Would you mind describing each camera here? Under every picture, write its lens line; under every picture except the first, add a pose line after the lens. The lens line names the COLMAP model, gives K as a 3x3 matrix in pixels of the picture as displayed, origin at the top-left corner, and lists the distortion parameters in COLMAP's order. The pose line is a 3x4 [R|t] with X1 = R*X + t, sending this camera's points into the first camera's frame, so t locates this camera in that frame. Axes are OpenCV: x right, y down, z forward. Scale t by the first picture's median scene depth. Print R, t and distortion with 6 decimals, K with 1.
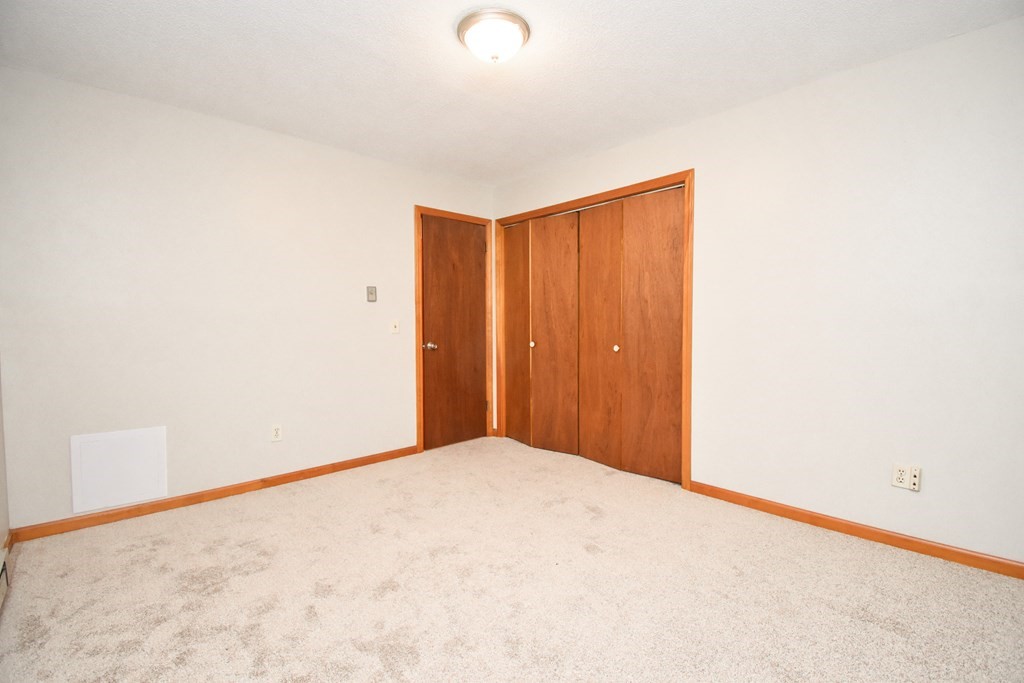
lens RADIAL K [[467.7, 0, 514.3], [0, 467.7, 338.9], [0, 0, 1]] dist [0.021684, -0.030742]
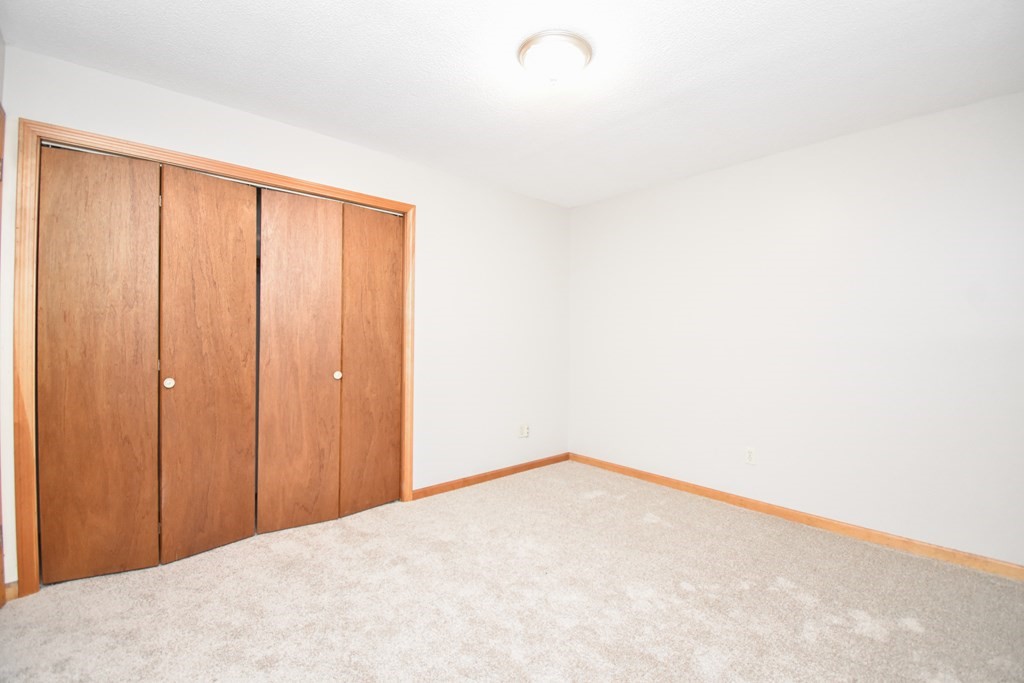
lens RADIAL K [[467.7, 0, 514.3], [0, 467.7, 338.9], [0, 0, 1]] dist [0.021684, -0.030742]
pose [[-0.011049, -0.007625, 0.999910, -0.632933], [0.016362, 0.999836, 0.007806, -0.047325], [-0.999805, 0.016447, -0.010922, 0.689178]]
